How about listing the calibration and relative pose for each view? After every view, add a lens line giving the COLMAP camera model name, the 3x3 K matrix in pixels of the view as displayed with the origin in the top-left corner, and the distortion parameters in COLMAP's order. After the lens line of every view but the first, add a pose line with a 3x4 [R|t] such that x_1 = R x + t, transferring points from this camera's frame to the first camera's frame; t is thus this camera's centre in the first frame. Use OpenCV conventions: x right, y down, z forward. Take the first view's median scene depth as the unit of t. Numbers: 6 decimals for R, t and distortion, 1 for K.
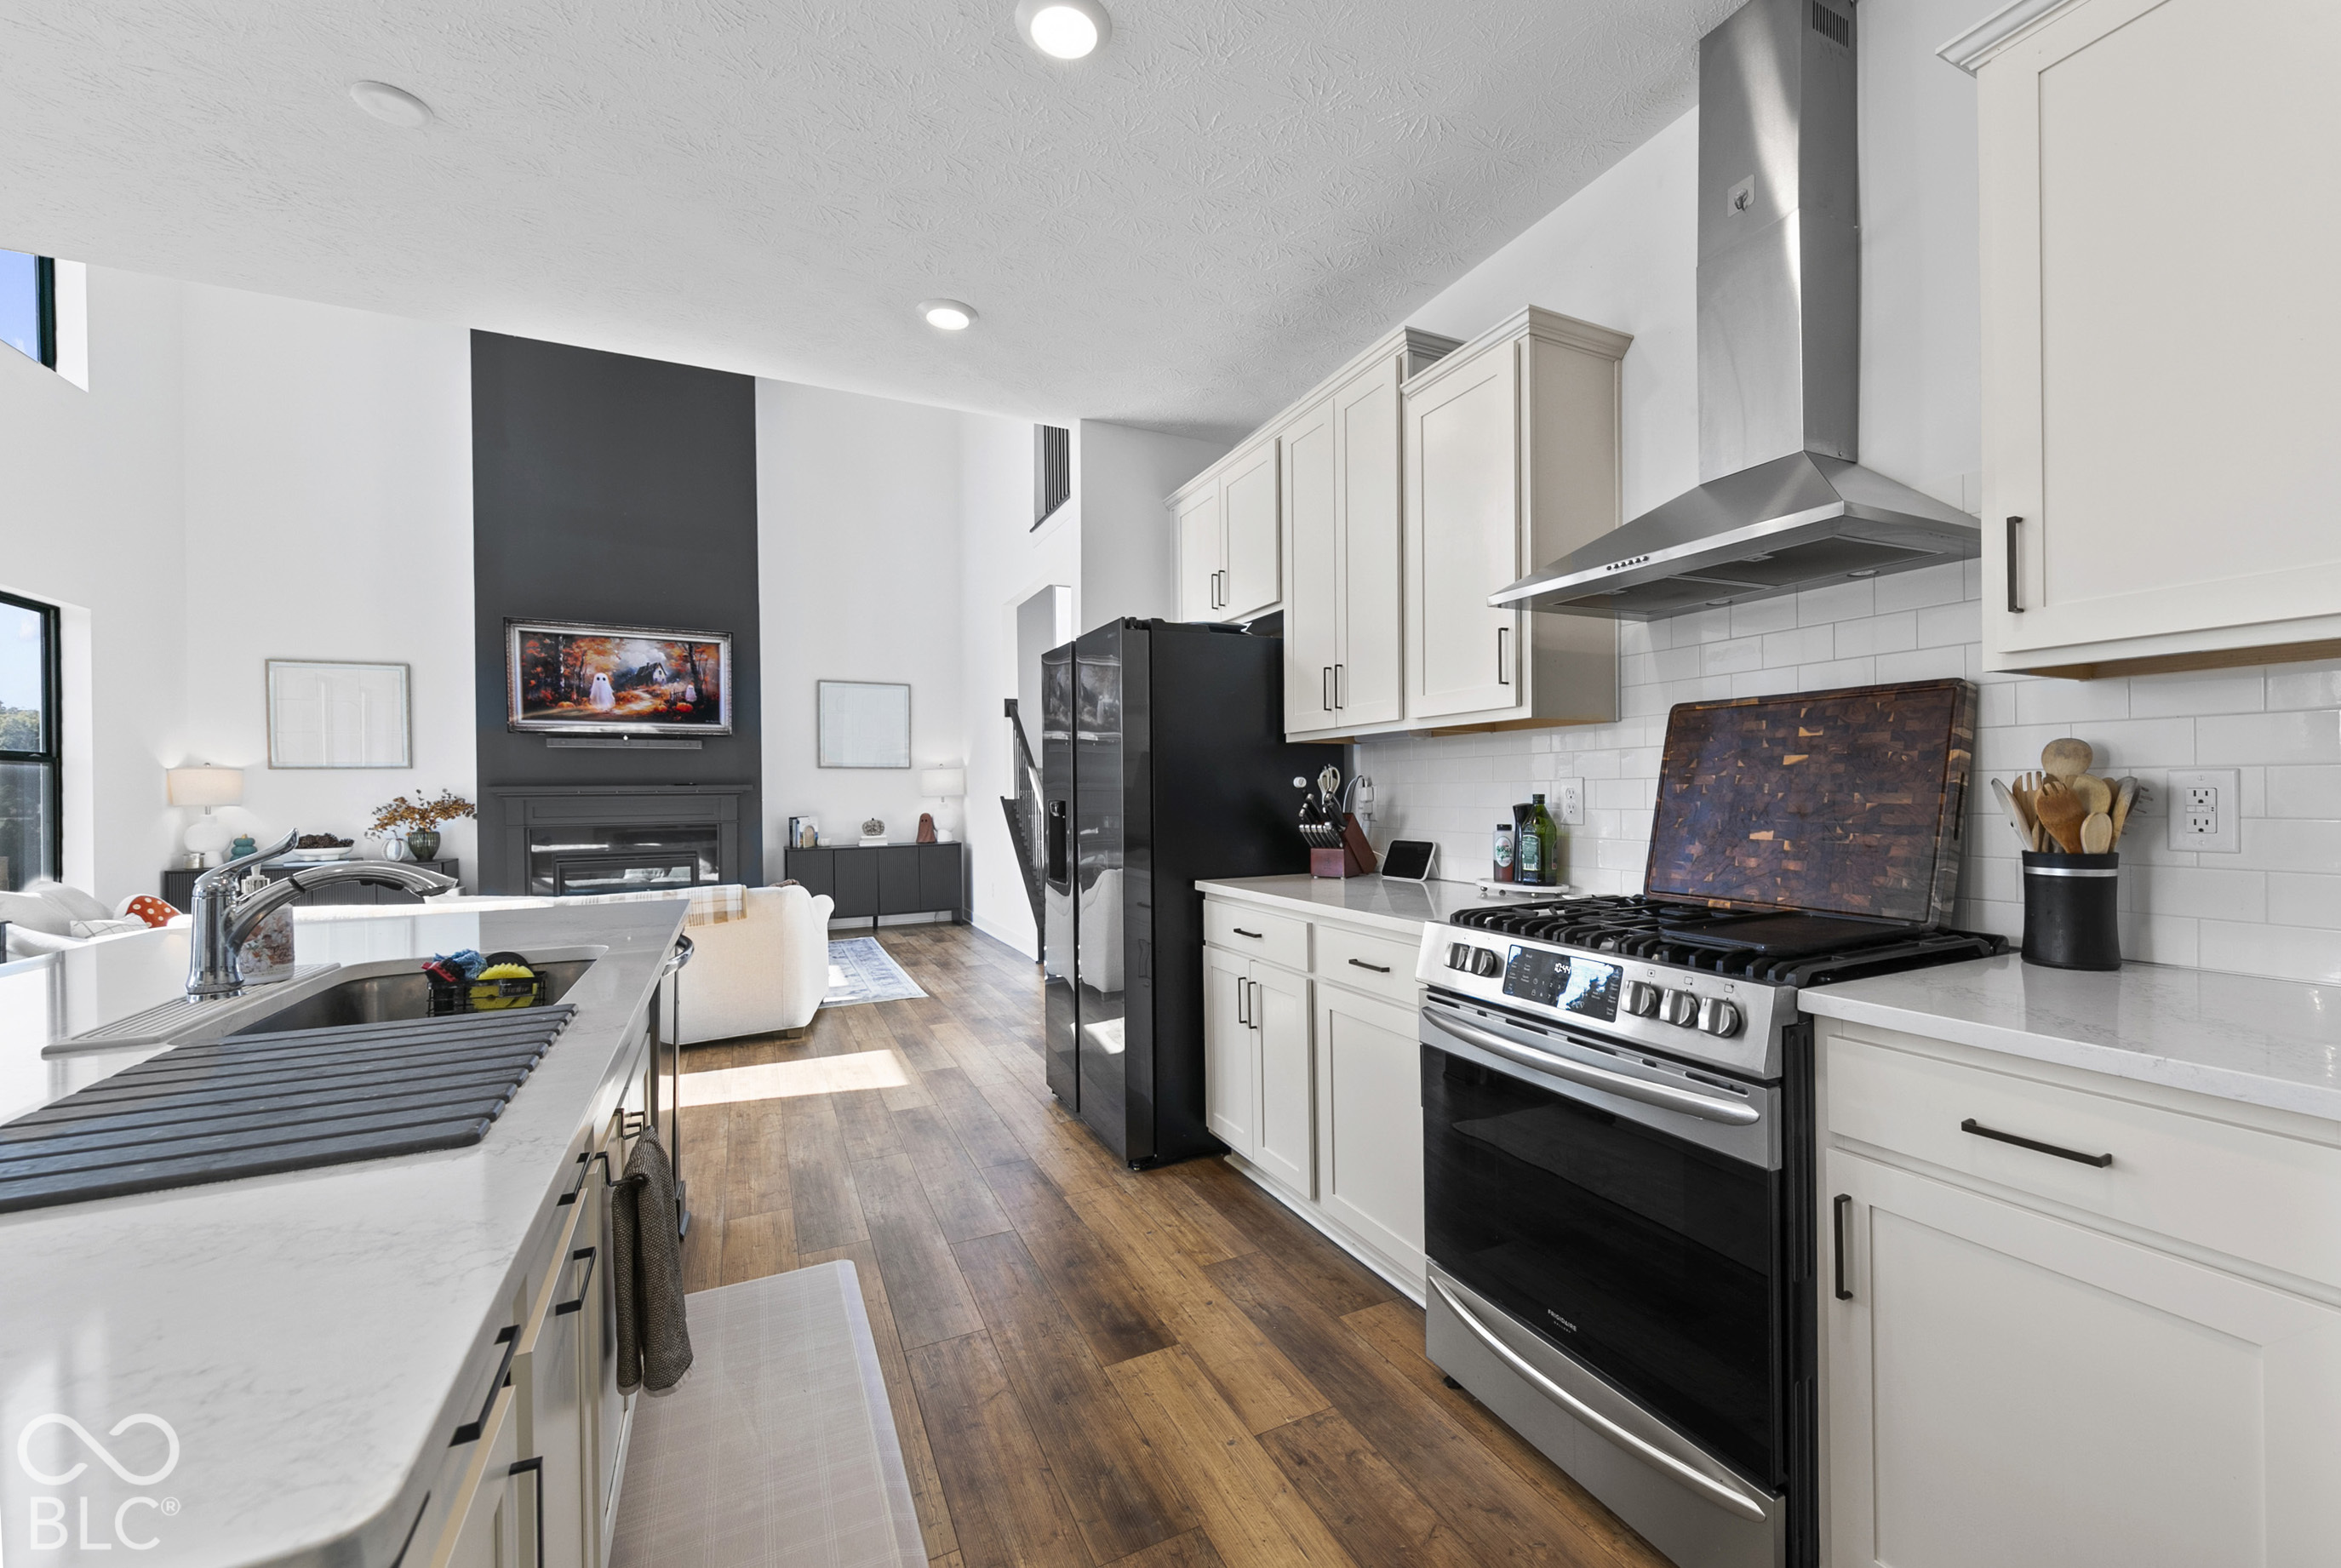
lens RADIAL K [[959.5, 0, 1232.9], [0, 959.5, 790.0], [0, 0, 1]] dist [0.003547, -0.000163]
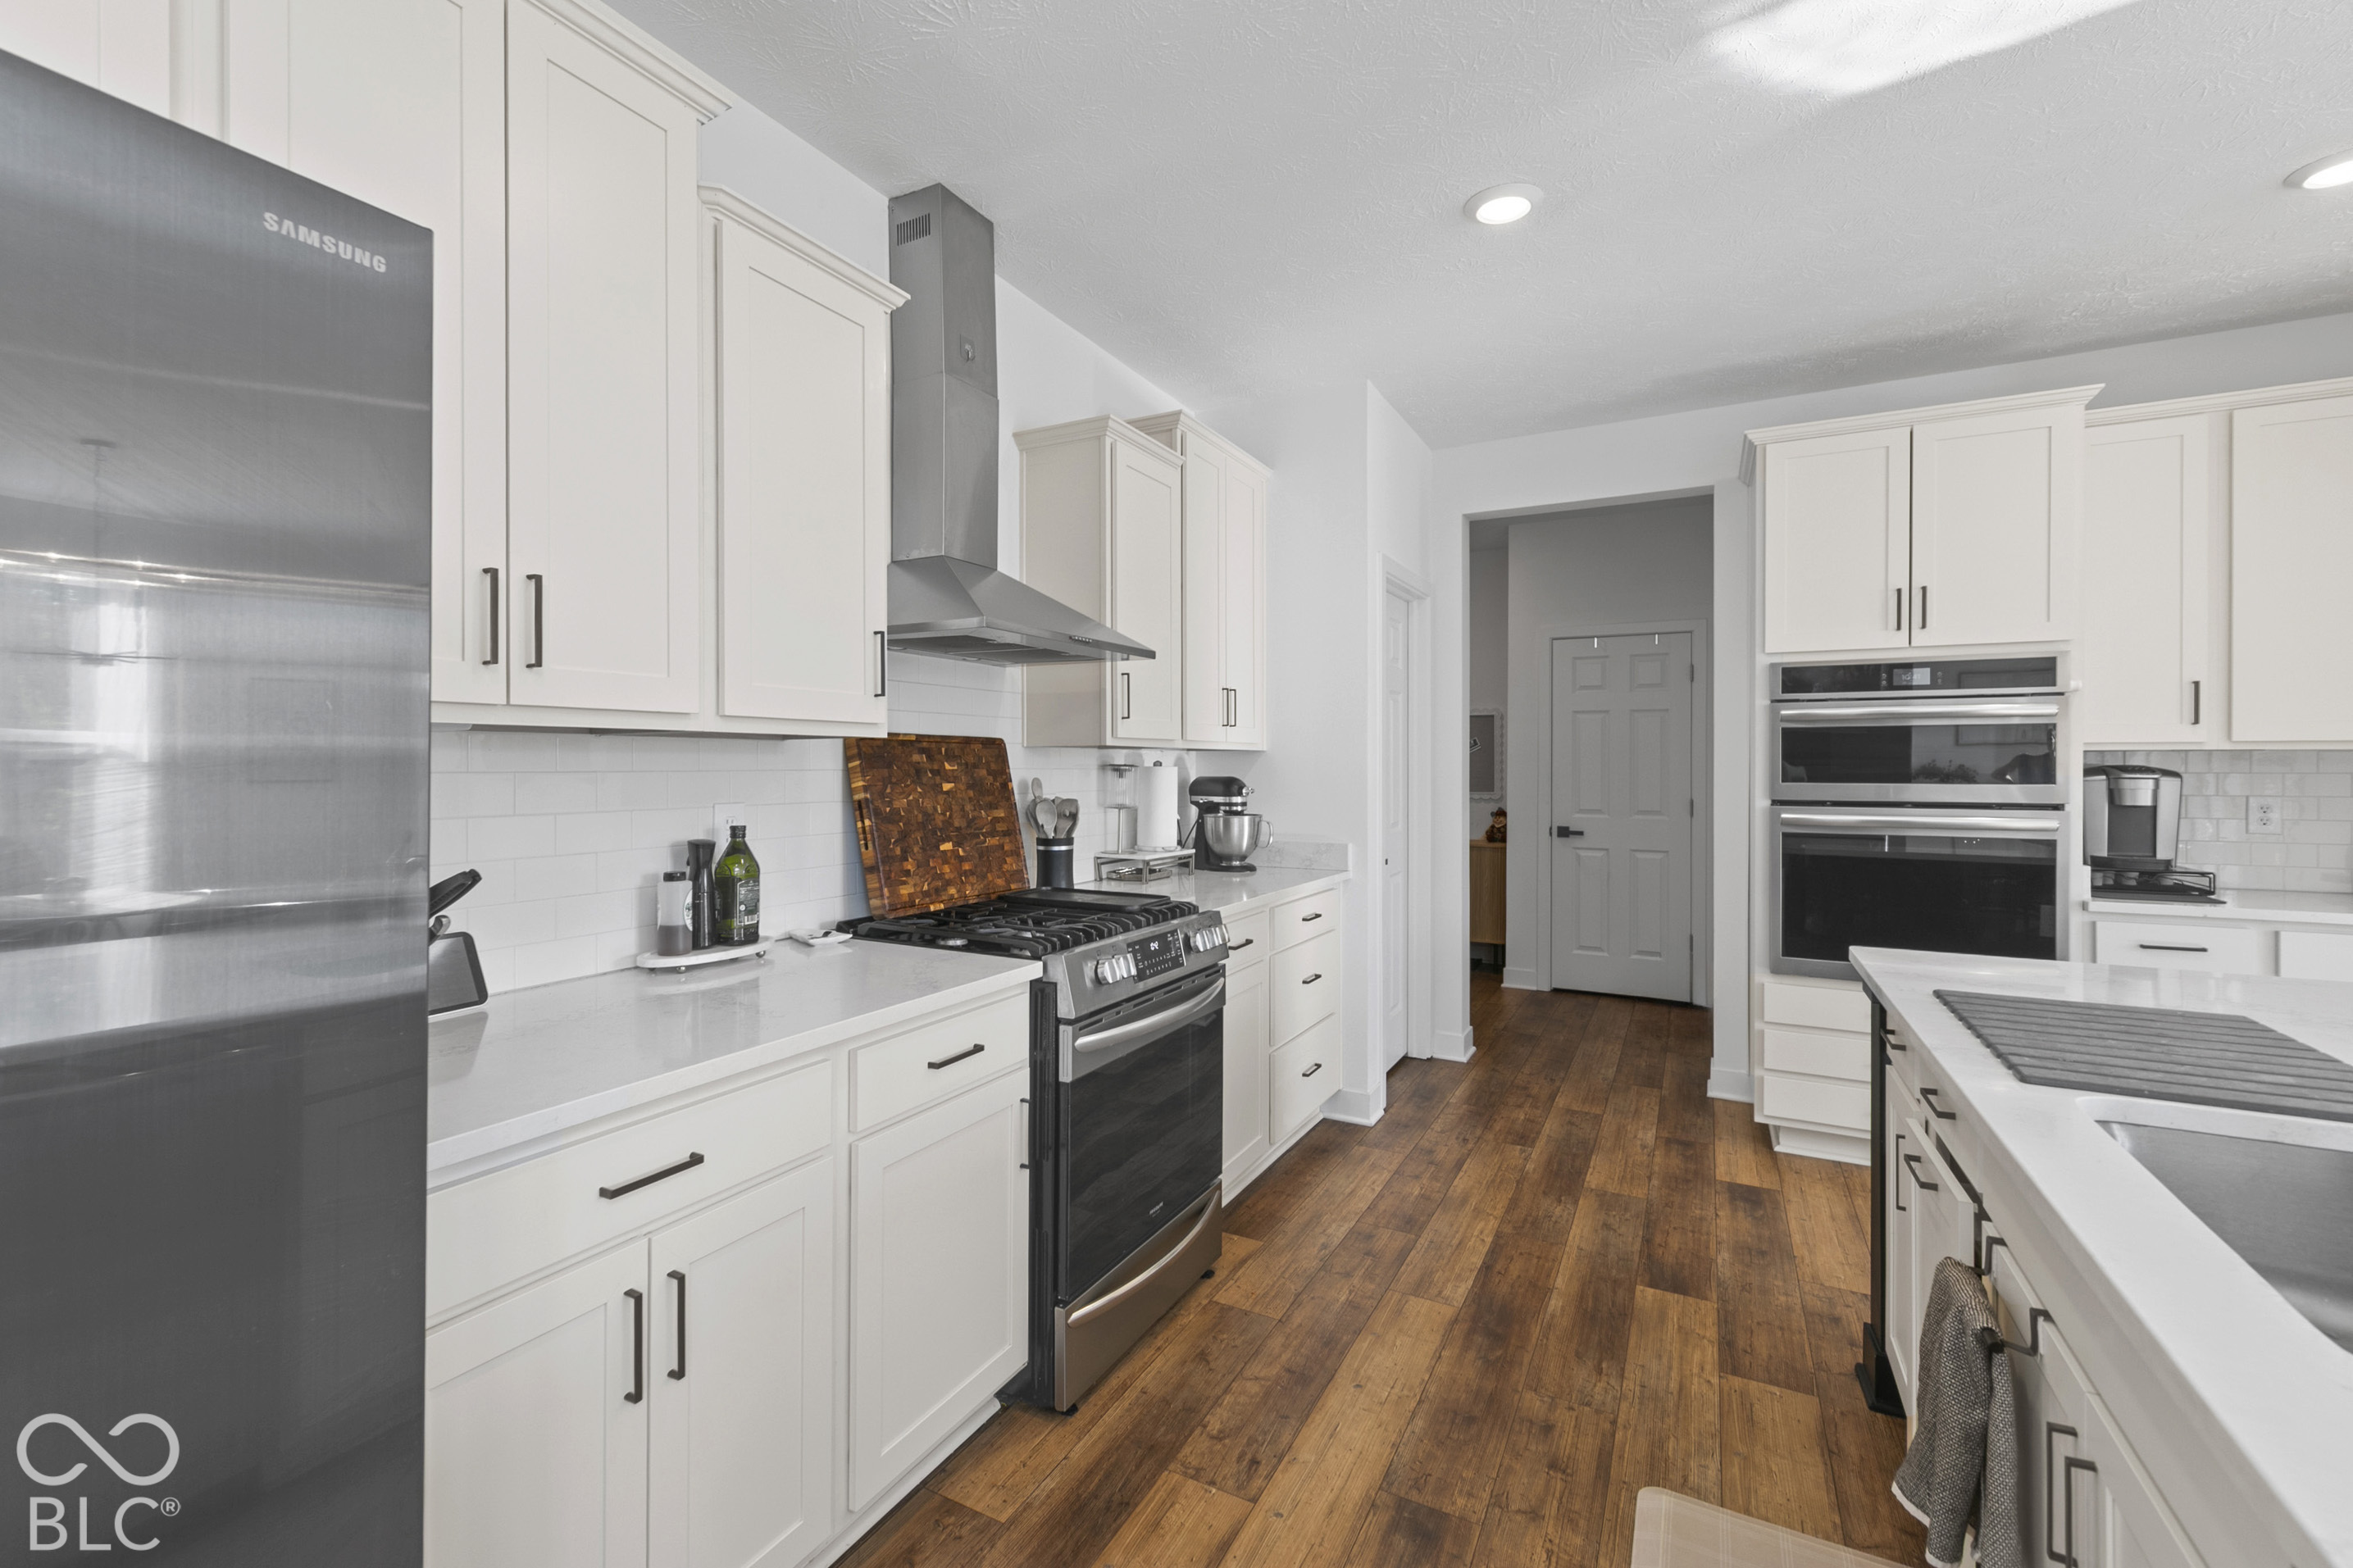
lens RADIAL K [[1042.0, 0, 1115.4], [0, 1042.0, 766.3], [0, 0, 1]] dist [-0.000997, -0.000508]
pose [[-0.551755, 0.012744, 0.833909, -0.661072], [0.007319, 0.999919, -0.010439, -0.039105], [-0.833974, 0.000344, -0.551803, 1.448290]]
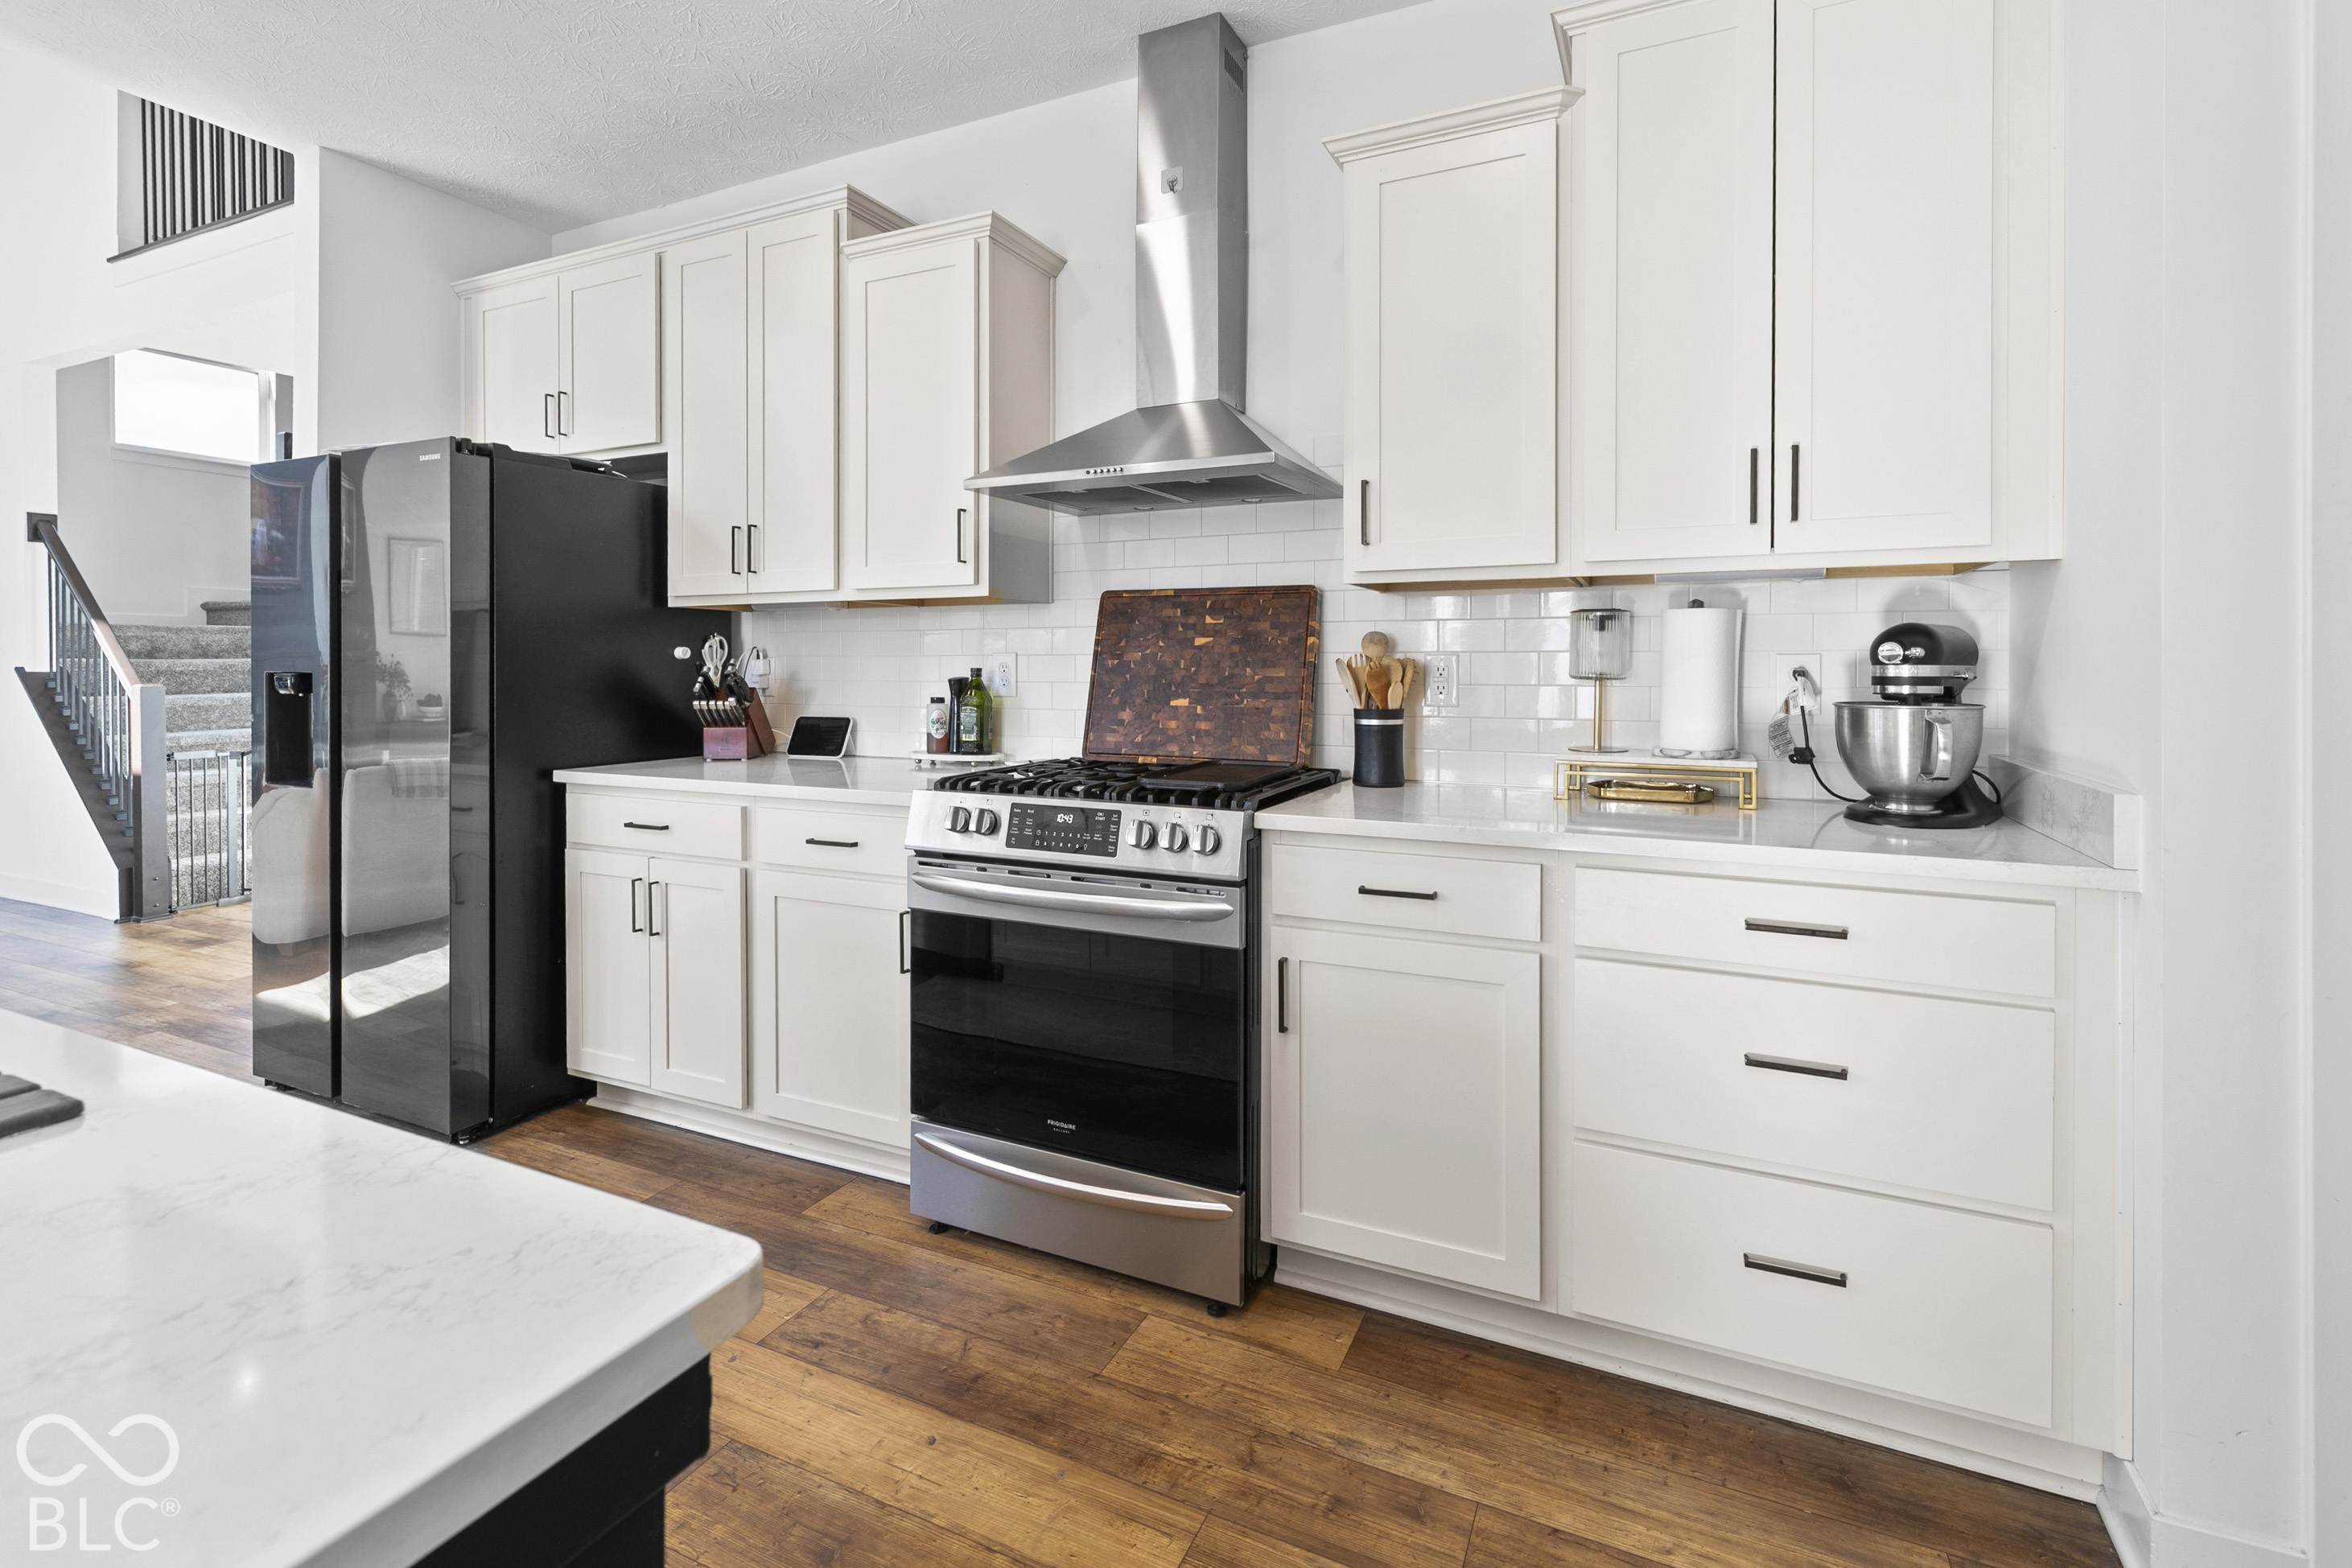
lens RADIAL K [[1049.9, 0, 1200.1], [0, 1049.9, 667.5], [0, 0, 1]] dist [-0.000305, 0.000044]
pose [[0.785282, 0.009855, 0.619060, -0.241386], [-0.009450, 0.999948, -0.003931, 0.007228], [-0.619066, -0.002763, 0.785334, -0.066491]]
